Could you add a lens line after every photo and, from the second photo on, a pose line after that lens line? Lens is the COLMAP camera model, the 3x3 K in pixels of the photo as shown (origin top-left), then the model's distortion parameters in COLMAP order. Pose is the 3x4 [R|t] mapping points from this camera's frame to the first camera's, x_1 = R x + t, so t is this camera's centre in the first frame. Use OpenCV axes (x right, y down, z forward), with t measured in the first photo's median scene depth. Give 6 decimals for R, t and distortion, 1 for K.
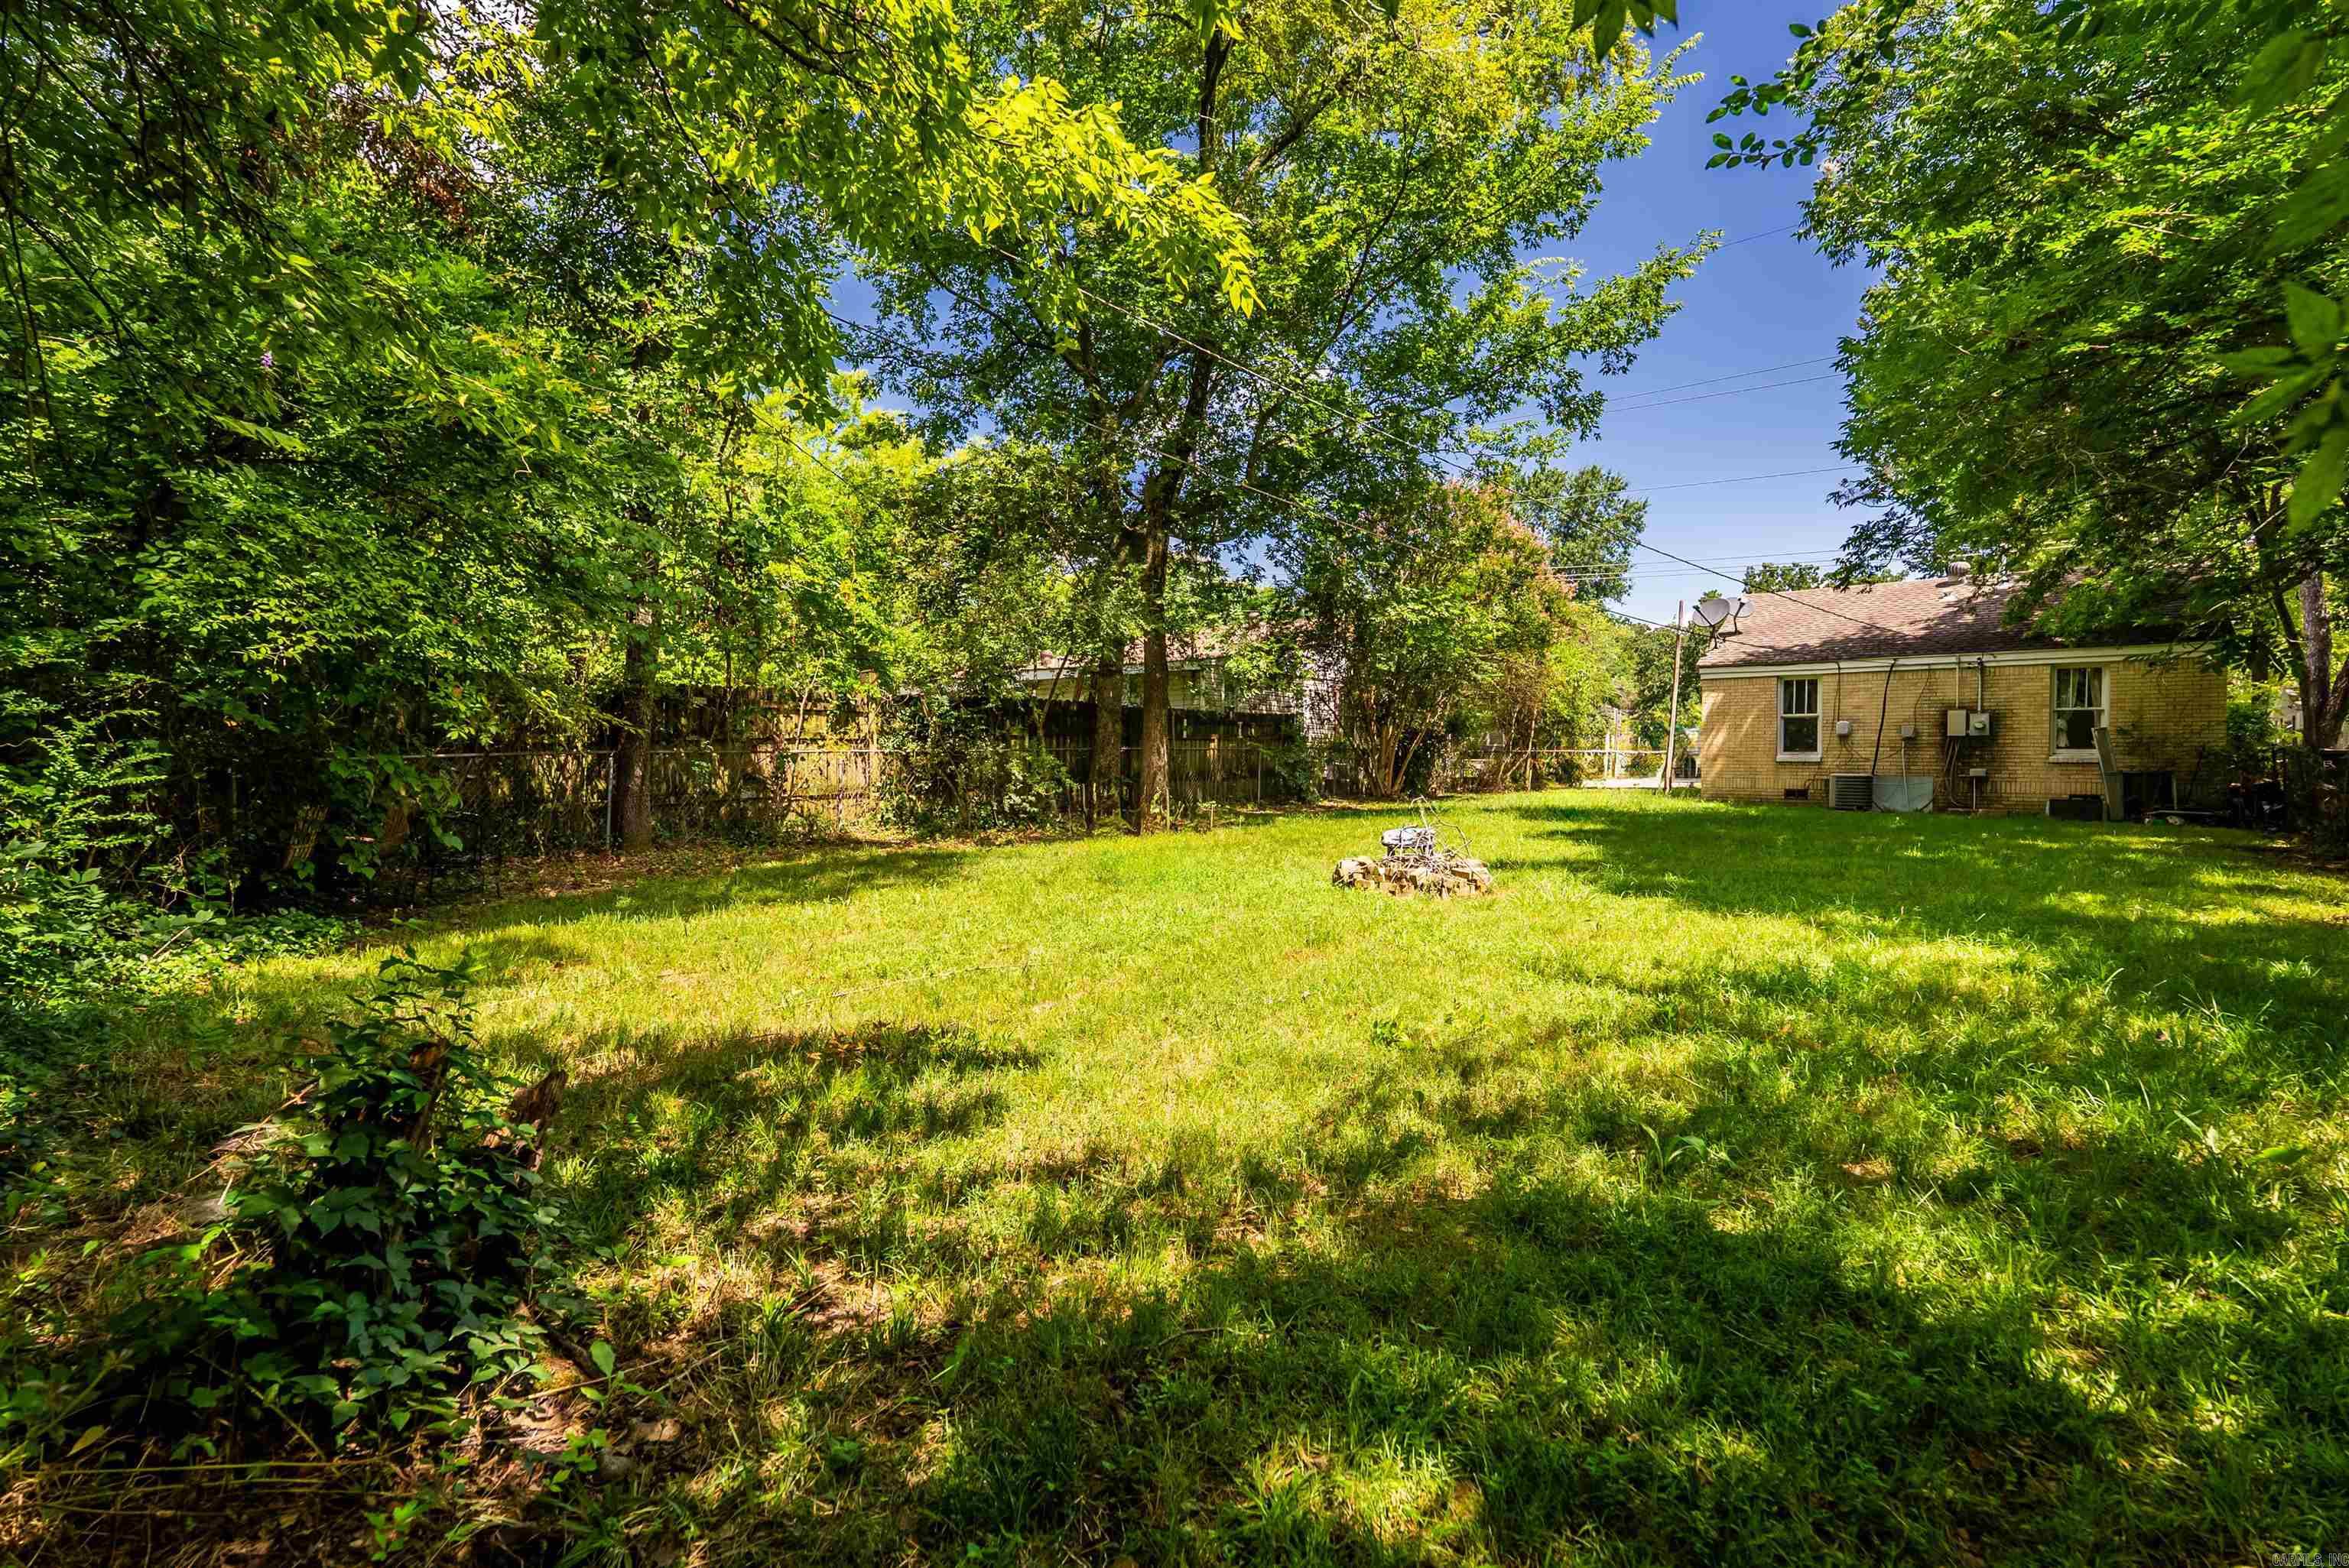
lens RADIAL K [[1064.8, 0, 1174.5], [0, 1064.8, 776.0], [0, 0, 1]] dist [0.003650, 0.000308]
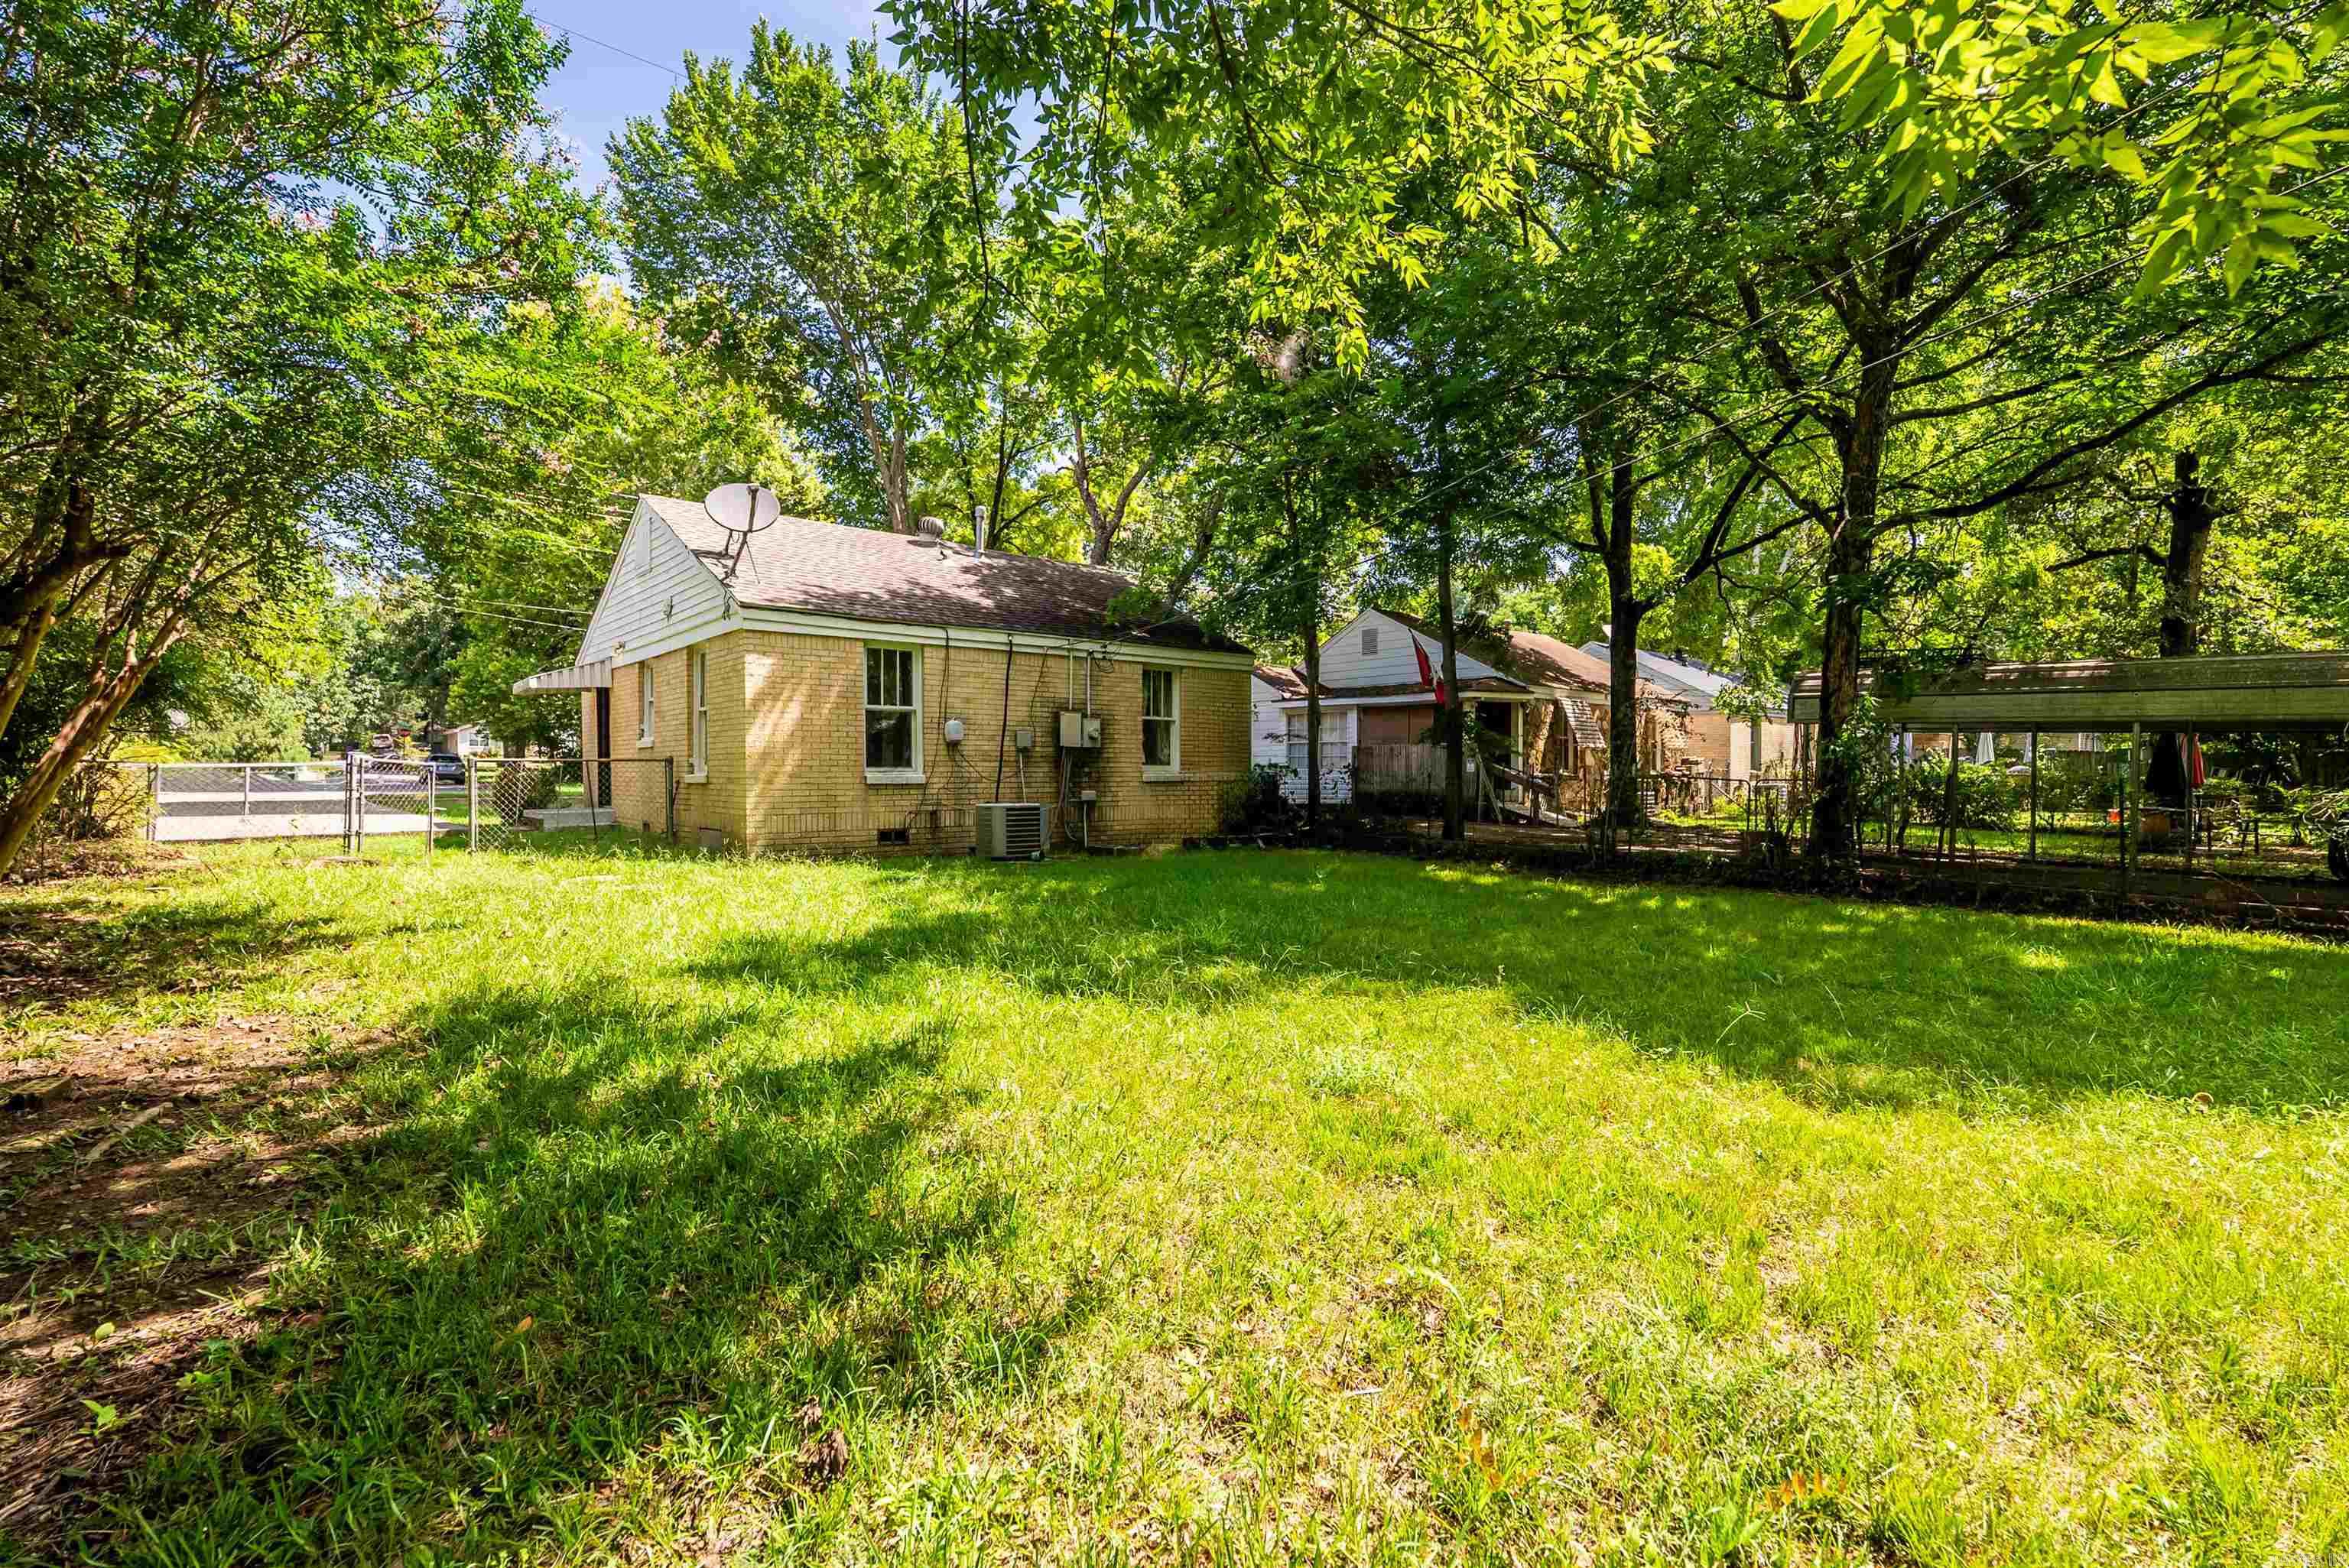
lens RADIAL K [[1064.8, 0, 1174.5], [0, 1064.8, 780.4], [0, 0, 1]] dist [0.003650, 0.000308]
pose [[0.105156, -0.007392, 0.994428, -0.007011], [0.020795, 0.999770, 0.005233, -0.015302], [-0.994238, 0.020129, 0.105285, 0.789130]]
